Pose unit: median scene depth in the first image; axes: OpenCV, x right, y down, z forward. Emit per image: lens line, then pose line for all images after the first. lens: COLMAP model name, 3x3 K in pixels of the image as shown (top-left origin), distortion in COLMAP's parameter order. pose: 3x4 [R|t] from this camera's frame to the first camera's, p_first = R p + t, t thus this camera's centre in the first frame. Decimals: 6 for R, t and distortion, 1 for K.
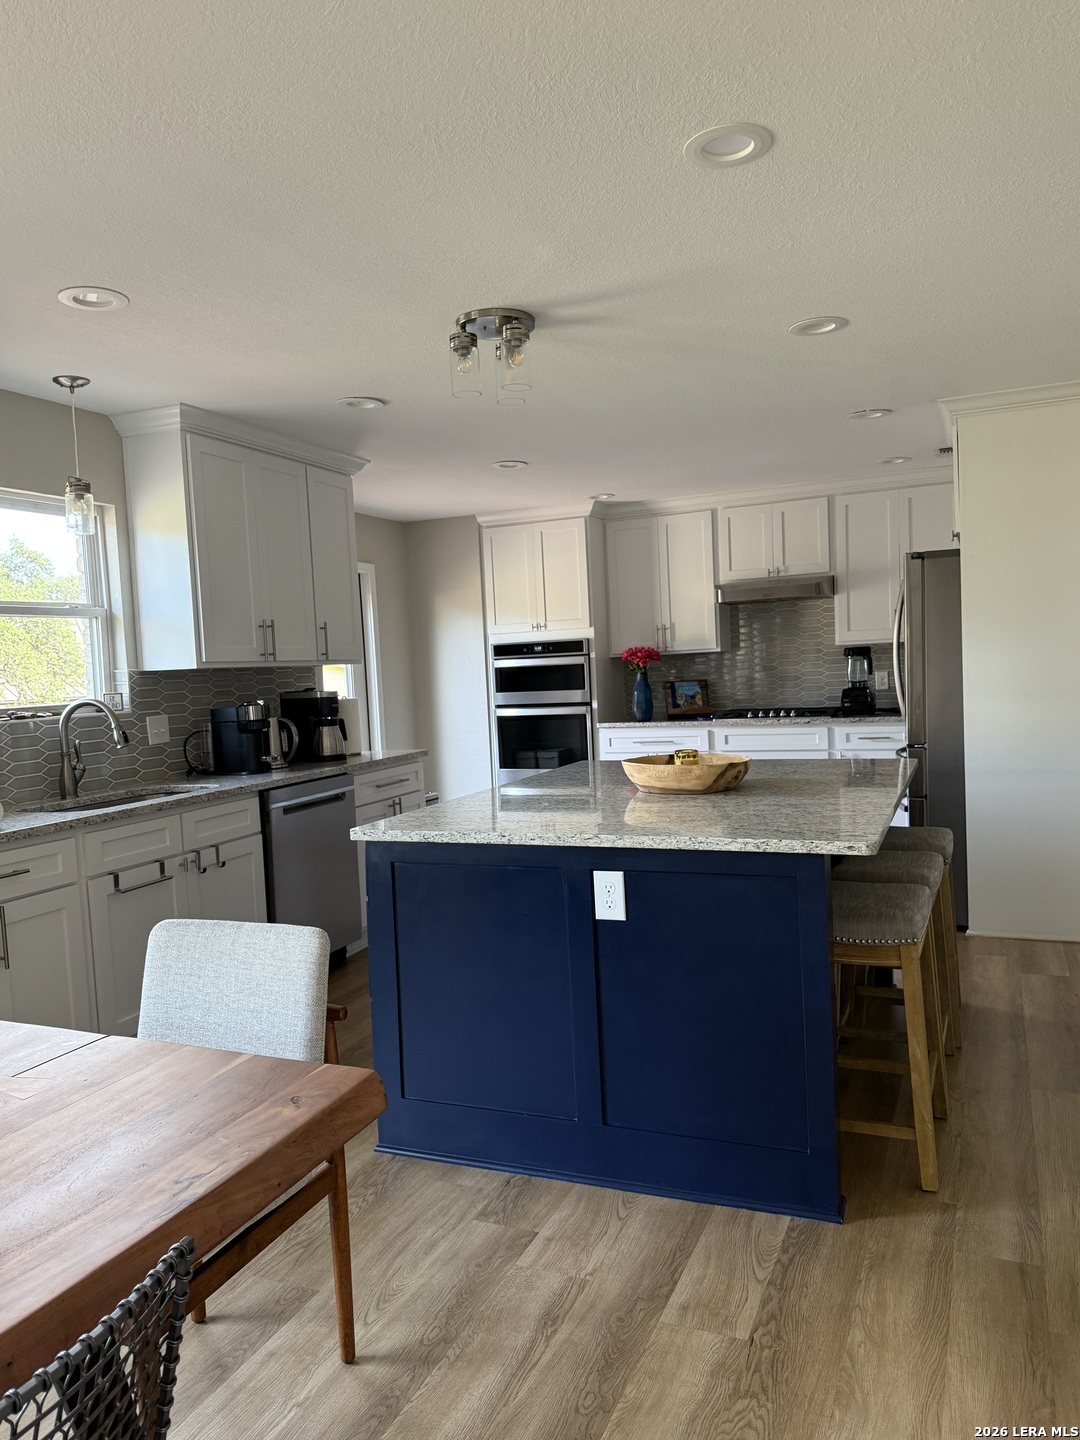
lens RADIAL K [[1047.4, 0, 540.8], [0, 1047.4, 717.3], [0, 0, 1]] dist [0.021939, -0.003956]
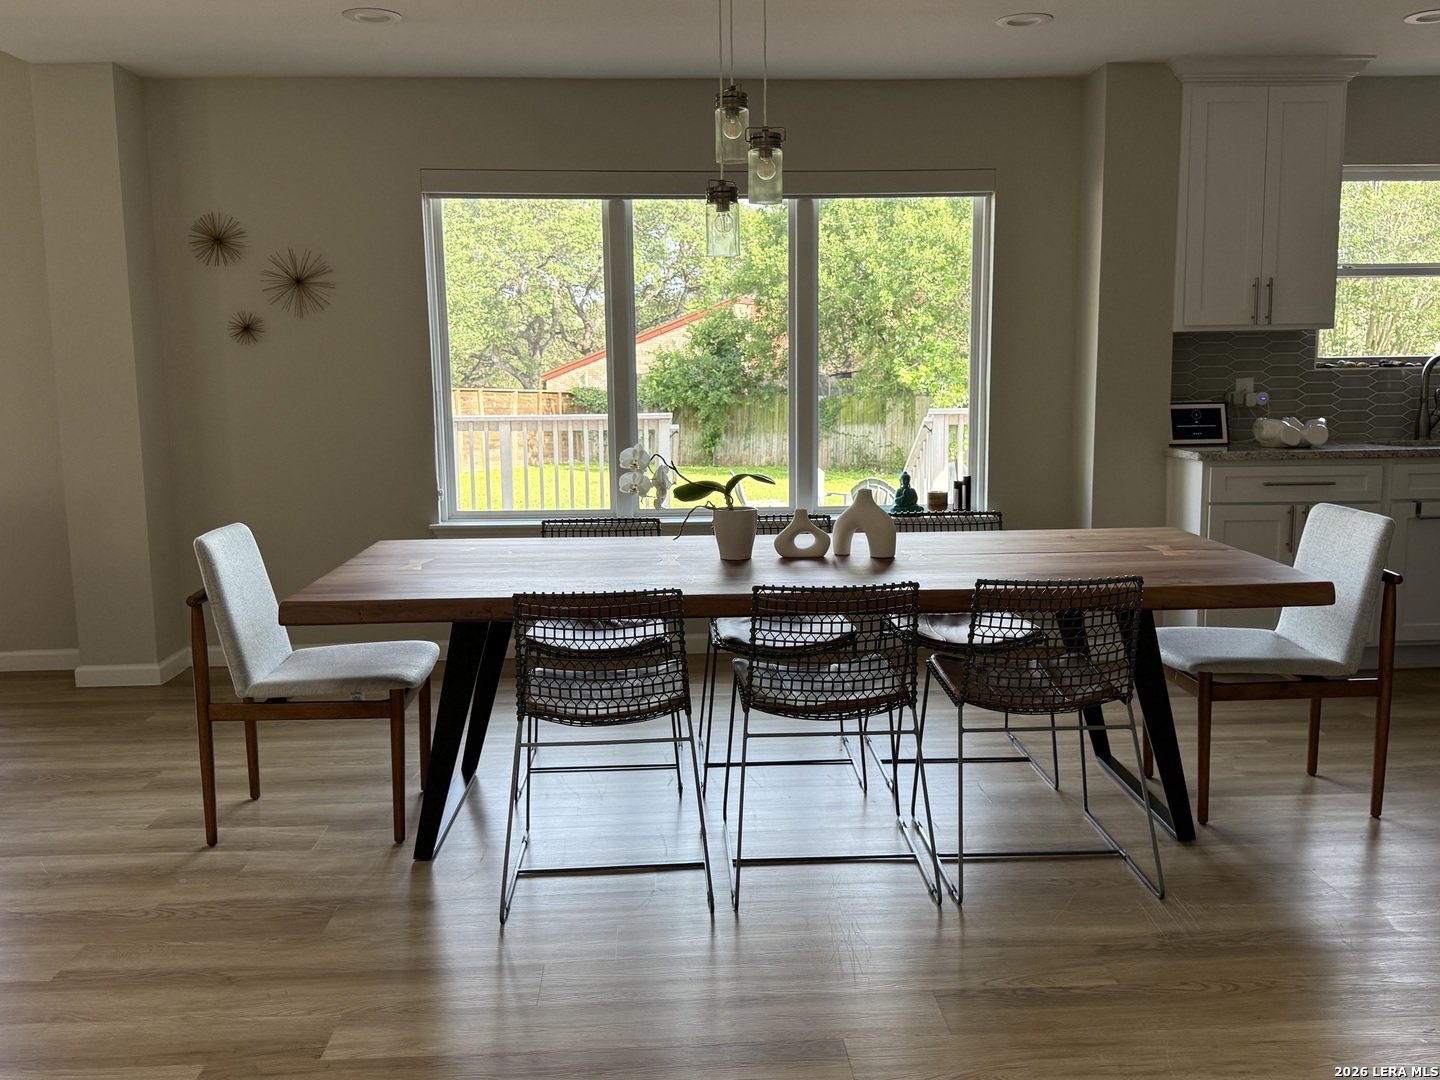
lens RADIAL K [[1291.9, 0, 723.2], [0, 1291.9, 546.0], [0, 0, 1]] dist [0.062197, 0.008862]
pose [[0.441854, 0.176292, -0.879594, 0.491683], [-0.062400, 0.984166, 0.165904, 0.001229], [0.894914, -0.018419, 0.445858, -0.313784]]
